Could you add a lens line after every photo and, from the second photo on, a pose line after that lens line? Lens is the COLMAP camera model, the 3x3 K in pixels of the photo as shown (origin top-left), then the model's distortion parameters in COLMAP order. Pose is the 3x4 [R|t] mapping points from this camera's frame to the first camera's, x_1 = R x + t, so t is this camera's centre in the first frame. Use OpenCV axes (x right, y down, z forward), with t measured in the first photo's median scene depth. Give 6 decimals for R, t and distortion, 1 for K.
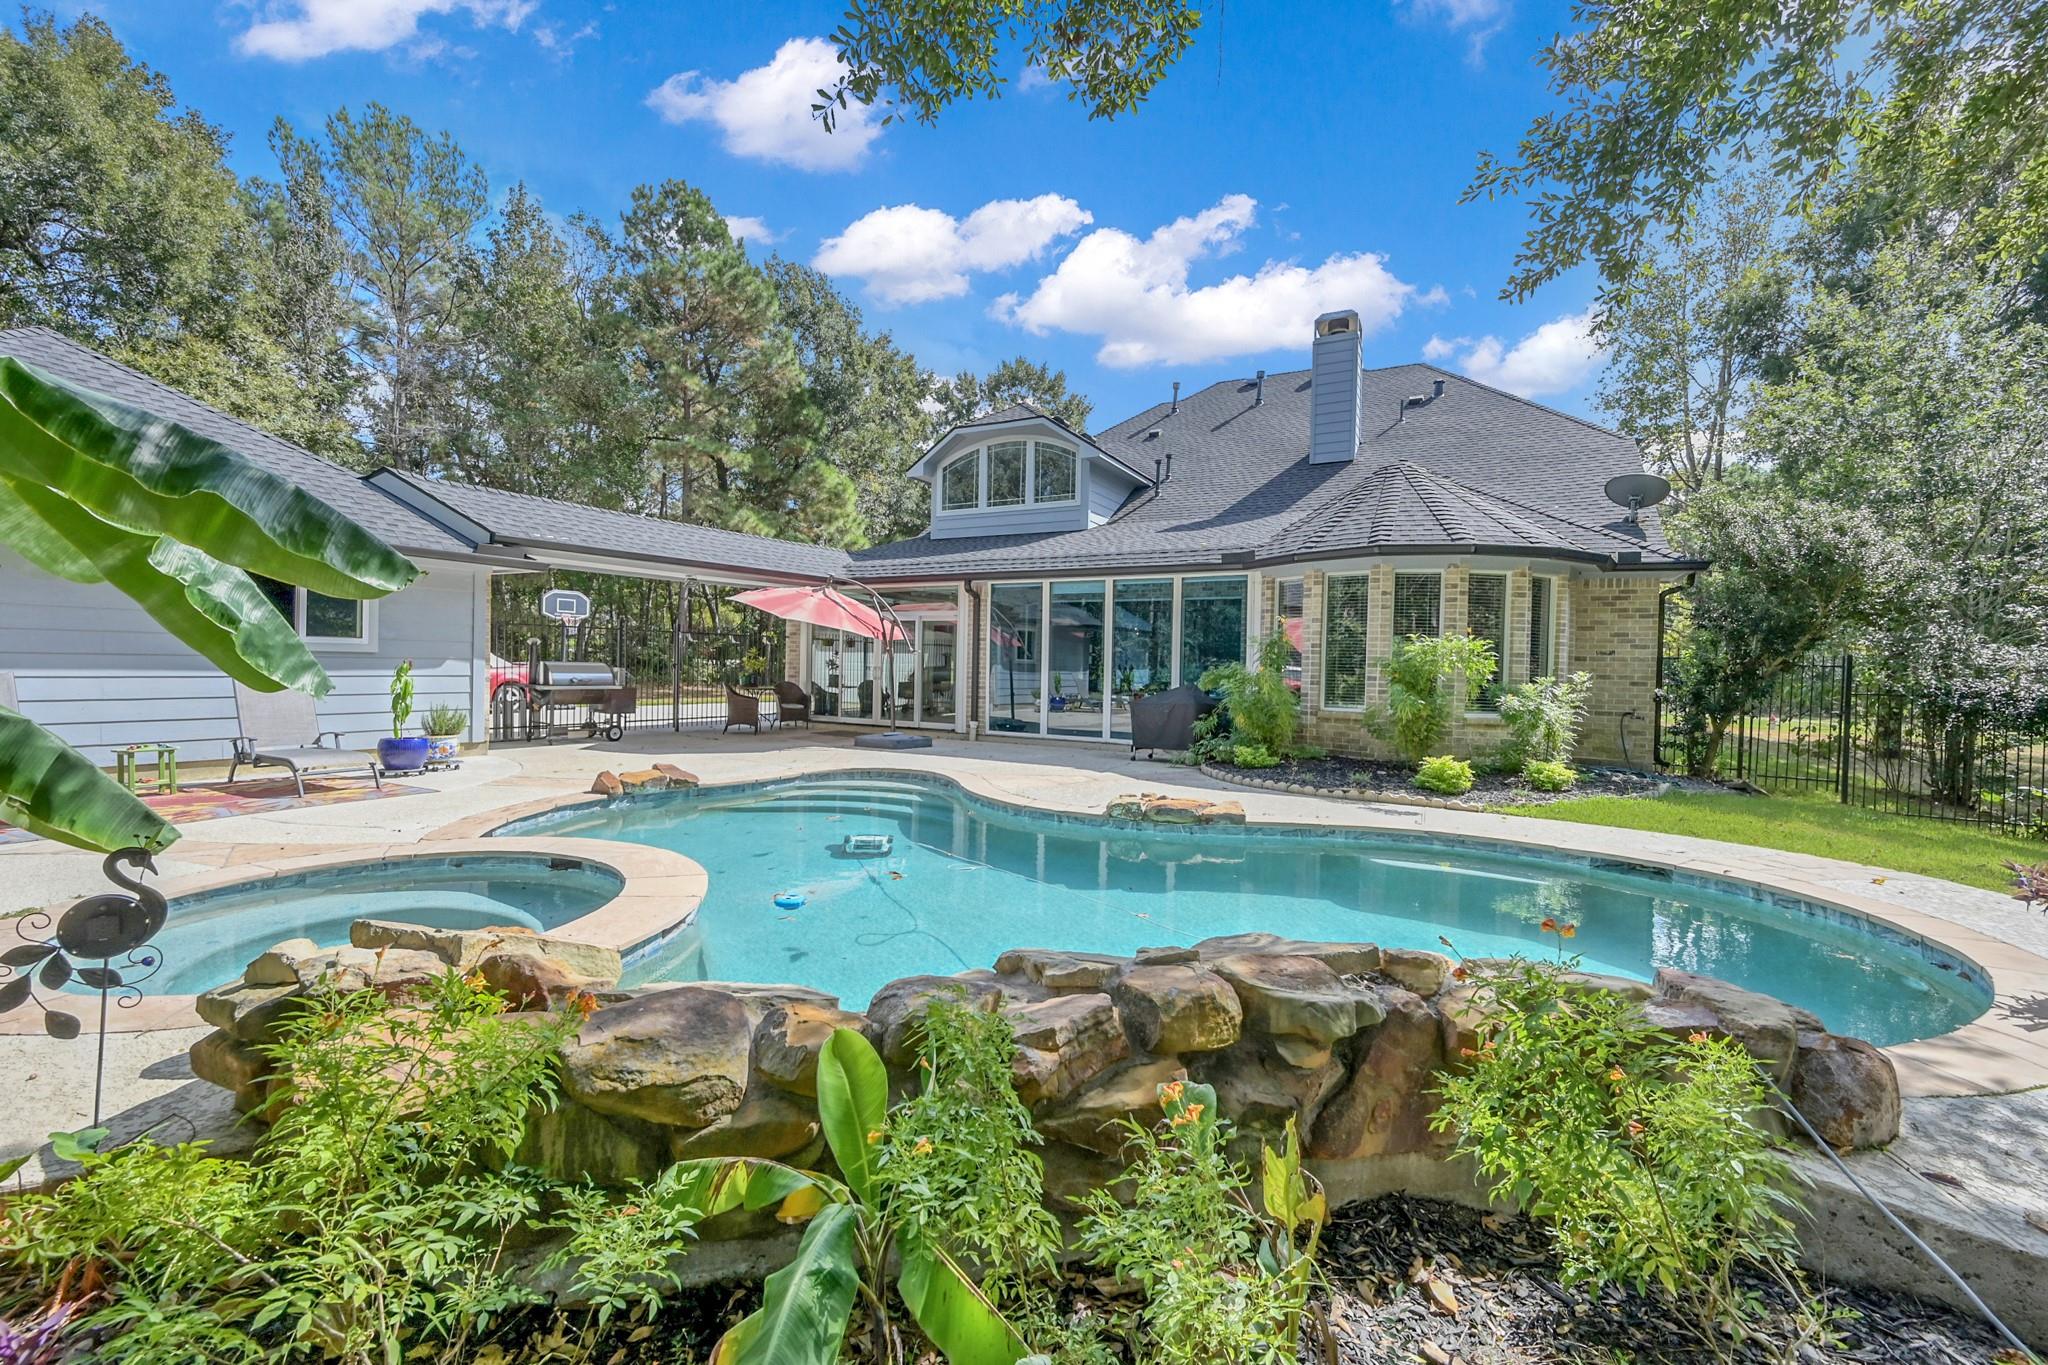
lens RADIAL K [[832.7, 0, 1019.6], [0, 832.7, 673.5], [0, 0, 1]] dist [0.003868, 0.000268]
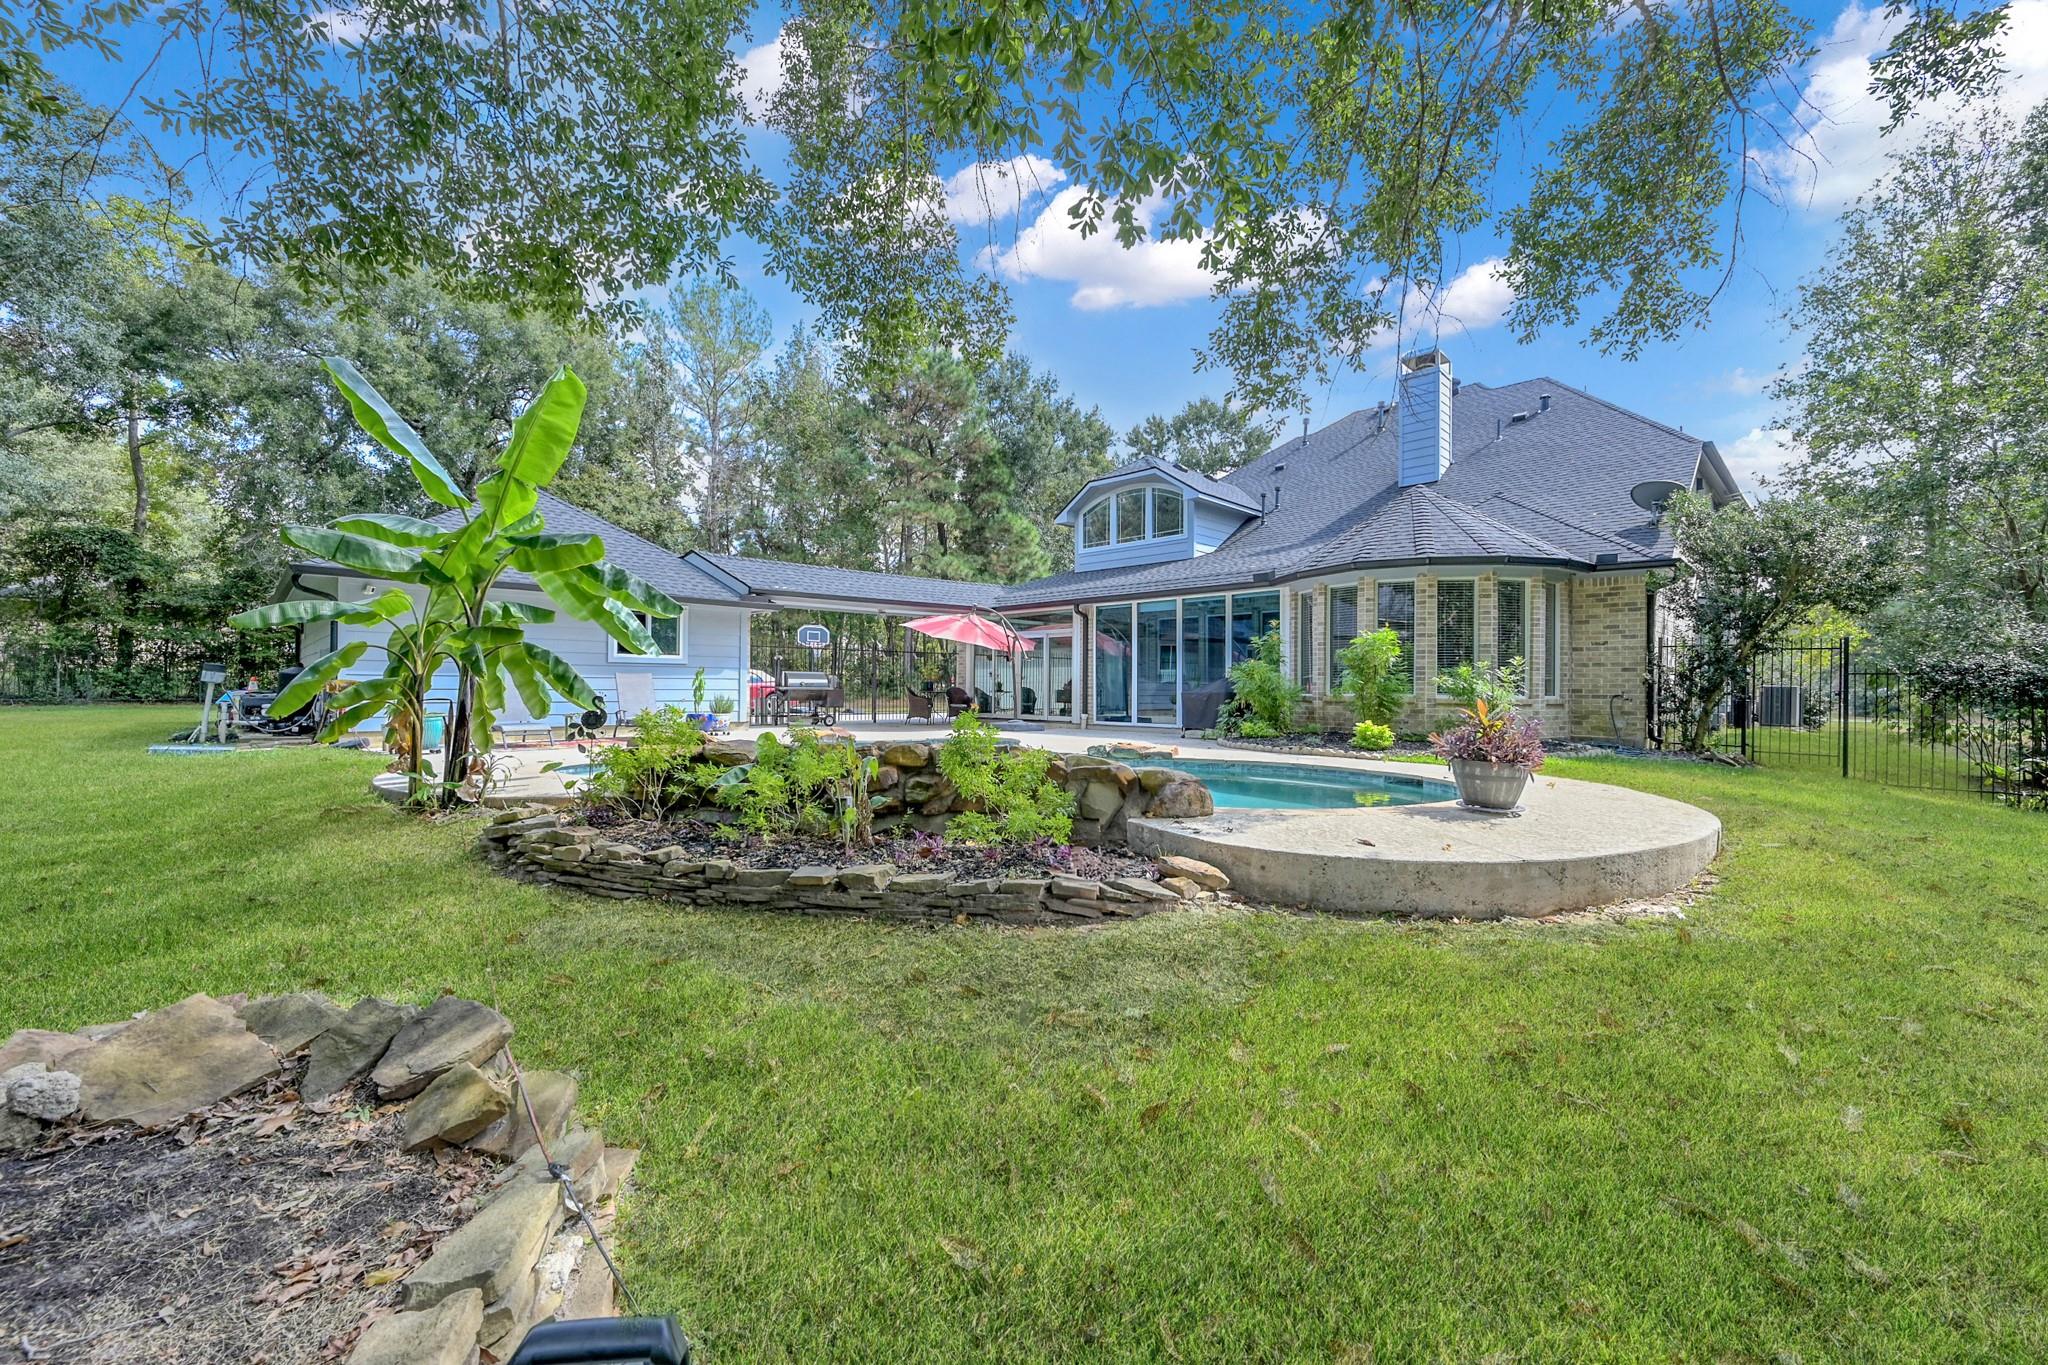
lens RADIAL K [[832.7, 0, 1025.8], [0, 832.7, 686.8], [0, 0, 1]] dist [0.003868, 0.000268]
pose [[0.957402, -0.015034, -0.288366, 0.199287], [0.009884, 0.999765, -0.019307, 0.034419], [0.288588, 0.015635, 0.957326, -0.220858]]
